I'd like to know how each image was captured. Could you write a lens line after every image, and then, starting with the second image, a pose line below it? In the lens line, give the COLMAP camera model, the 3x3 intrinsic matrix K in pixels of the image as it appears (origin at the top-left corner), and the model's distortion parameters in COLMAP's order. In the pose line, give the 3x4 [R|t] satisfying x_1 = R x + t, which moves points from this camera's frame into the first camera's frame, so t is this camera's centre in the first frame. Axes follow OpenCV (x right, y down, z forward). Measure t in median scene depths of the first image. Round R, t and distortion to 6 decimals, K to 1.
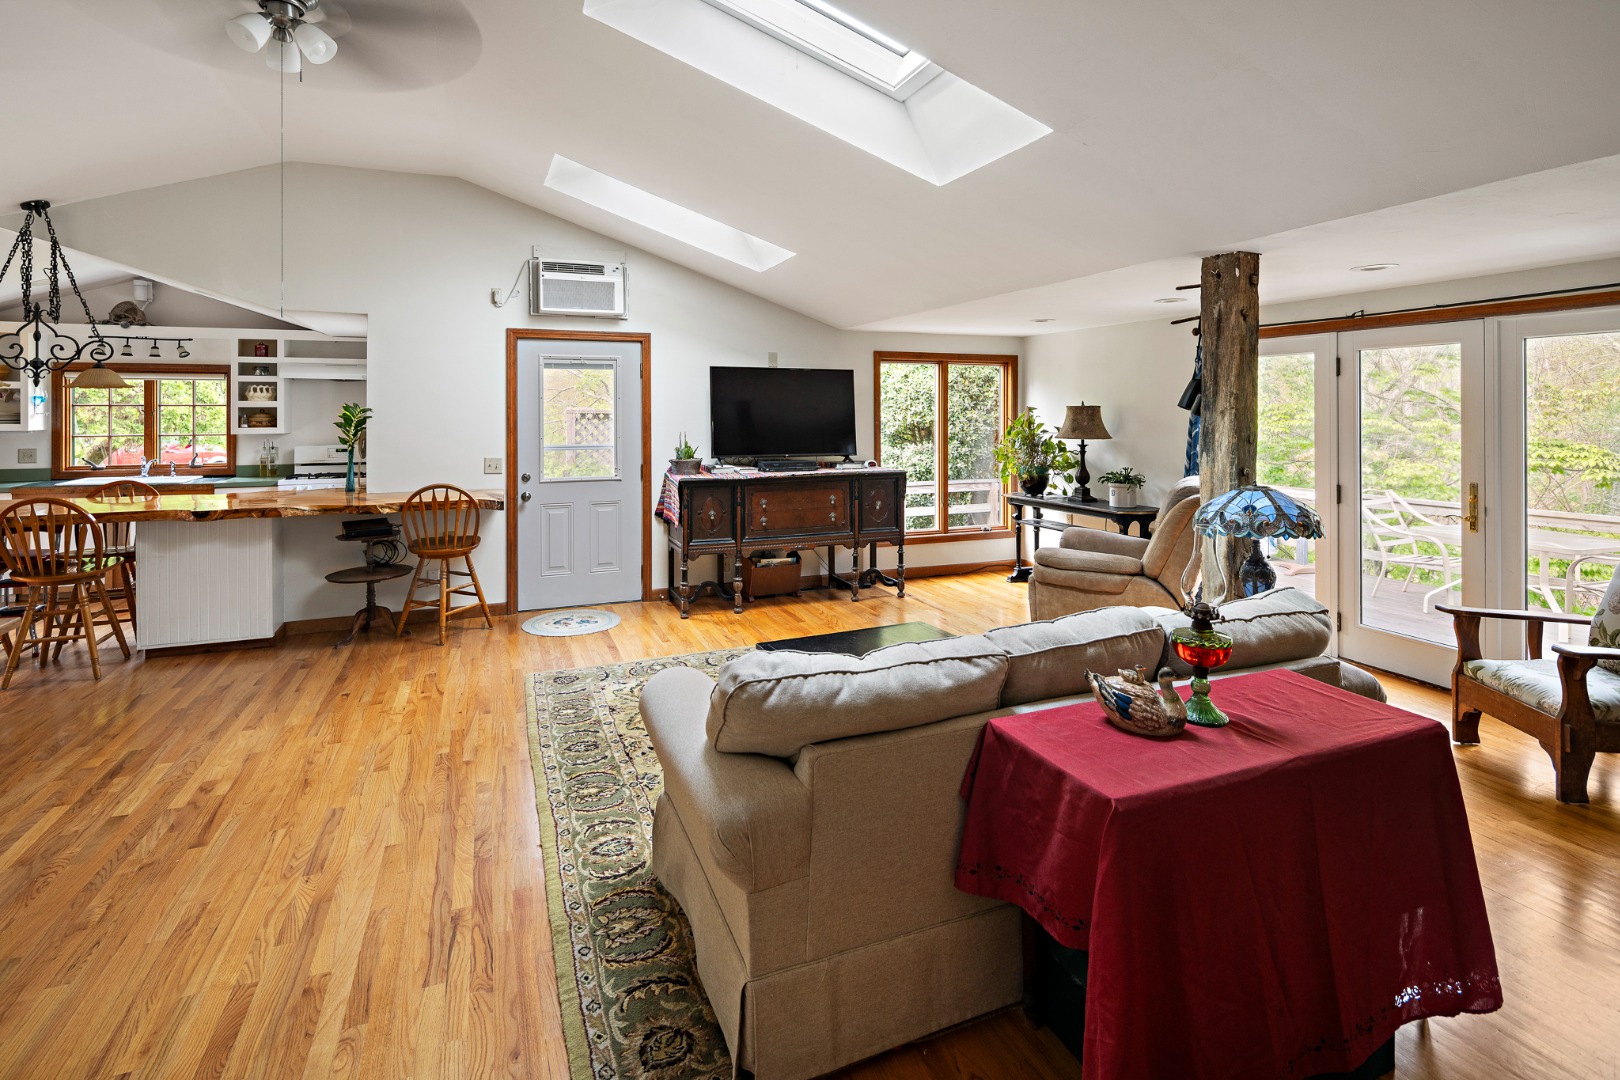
lens RADIAL K [[798.2, 0, 811.3], [0, 798.2, 410.8], [0, 0, 1]] dist [0.000348, 0.000060]
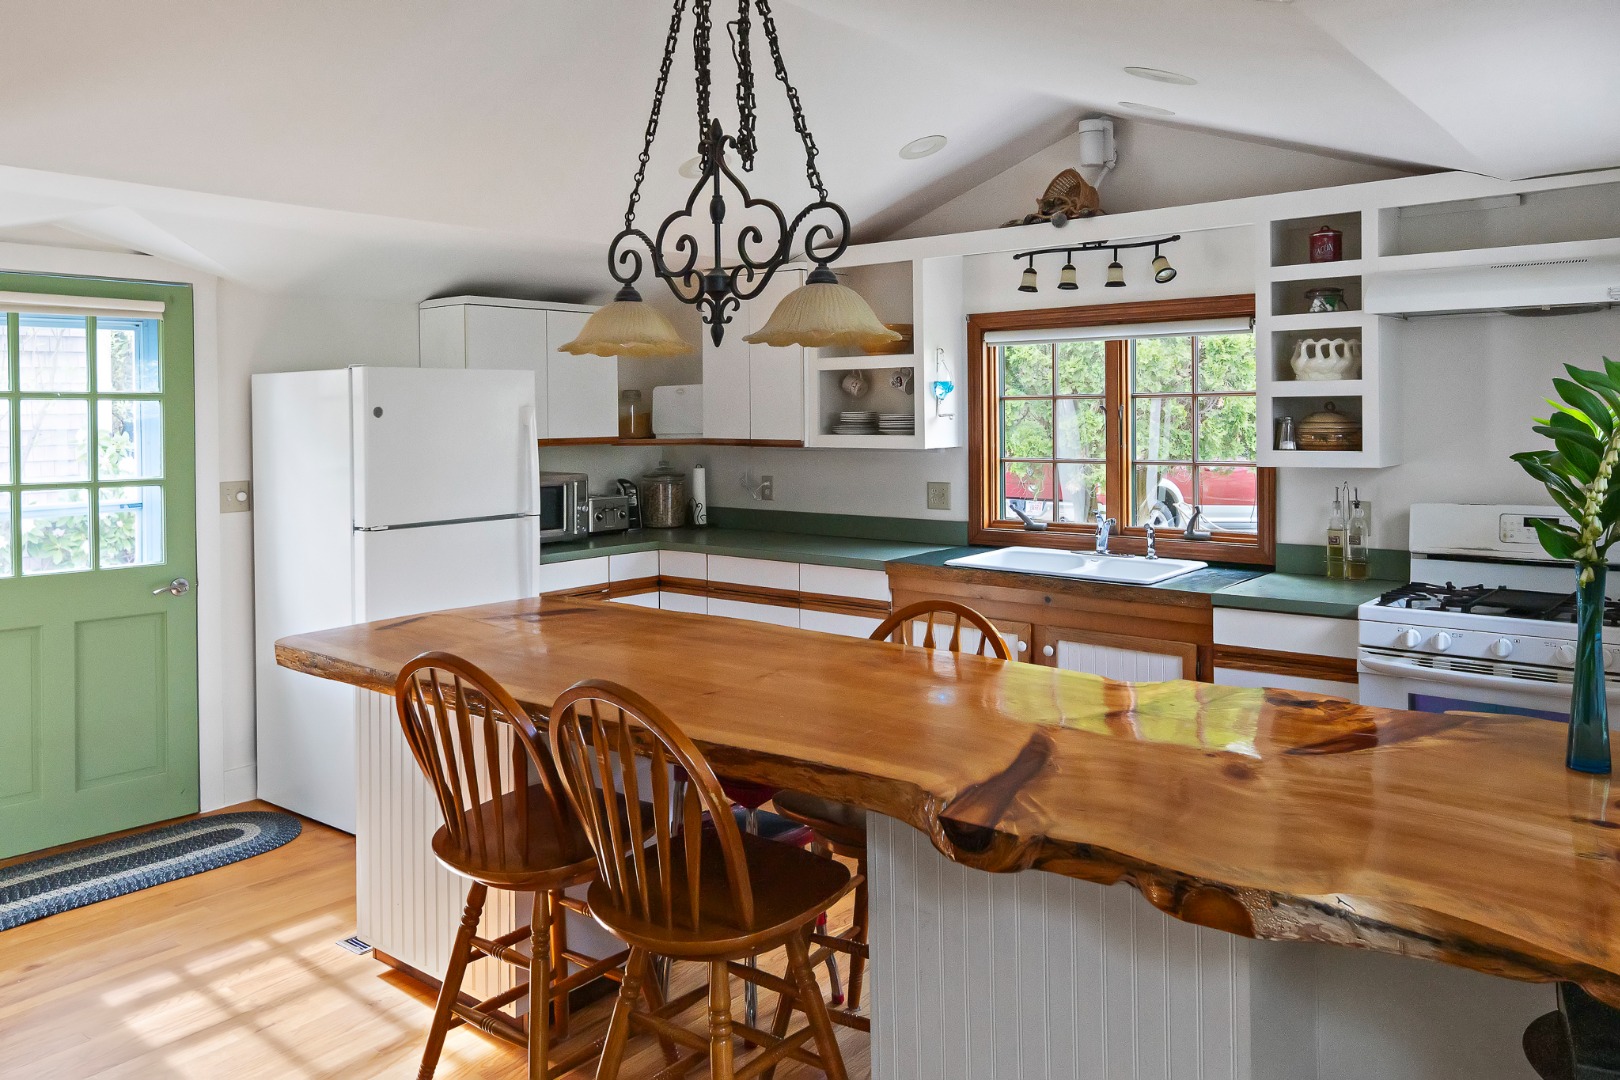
lens RADIAL K [[1200.9, 0, 807.0], [0, 1200.9, 424.8], [0, 0, 1]] dist [0.001970, 0.000360]
pose [[0.475735, 0.005470, -0.879572, -0.310254], [0.008521, 0.999905, 0.010827, 0.000554], [0.879547, -0.012645, 0.475643, 0.521113]]
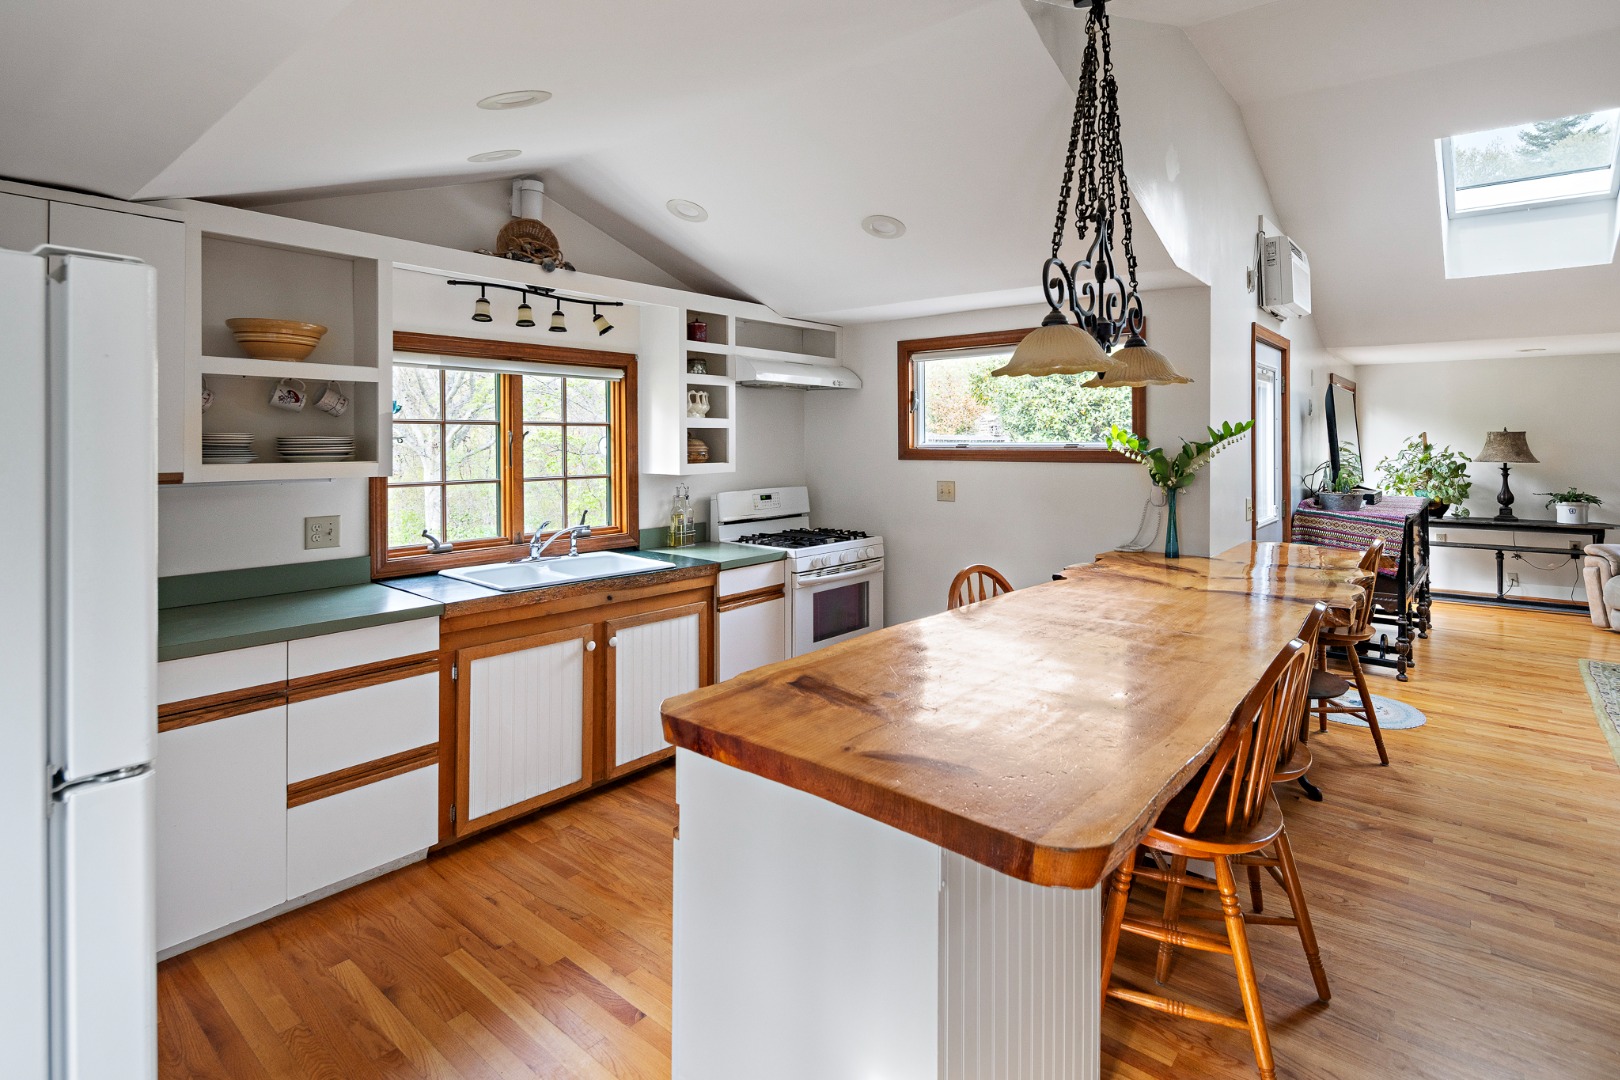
lens RADIAL K [[800.5, 0, 806.2], [0, 800.5, 442.1], [0, 0, 1]] dist [0.000067, 0.000086]
pose [[0.885153, -0.001283, 0.465298, -0.906264], [-0.000033, 0.999996, 0.002820, 0.004094], [-0.465300, -0.002511, 0.885150, 0.447353]]
